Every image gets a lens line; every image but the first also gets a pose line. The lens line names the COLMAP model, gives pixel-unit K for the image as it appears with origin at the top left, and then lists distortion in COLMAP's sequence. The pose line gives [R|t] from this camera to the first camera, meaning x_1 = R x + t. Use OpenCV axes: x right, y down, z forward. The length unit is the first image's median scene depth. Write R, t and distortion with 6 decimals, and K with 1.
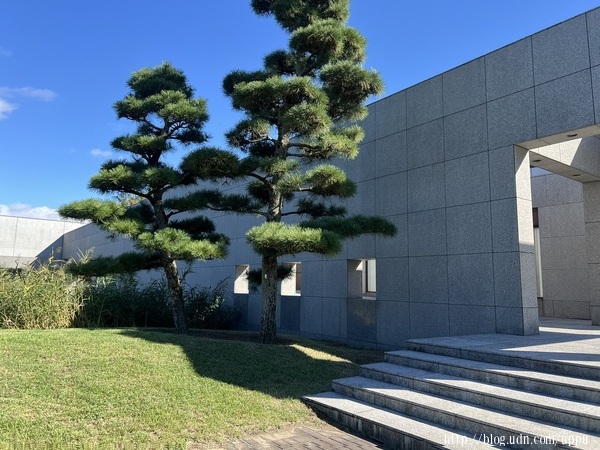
lens RADIAL K [[450.1, 0, 300.0], [0, 450.1, 225.0], [0, 0, 1]] dist [0.005683, 0.002734]
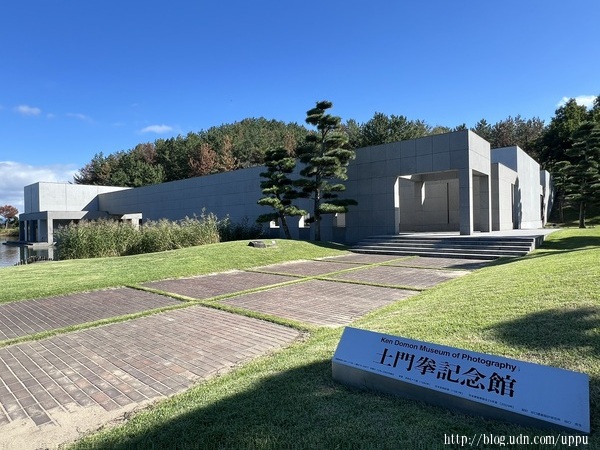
lens RADIAL K [[352.8, 0, 300.0], [0, 352.8, 225.0], [0, 0, 1]] dist [-0.004609, -0.001104]
pose [[0.974722, -0.043409, 0.219164, -0.672896], [0.011055, 0.989113, 0.146742, -0.191096], [-0.223148, -0.140610, 0.964590, -1.192694]]
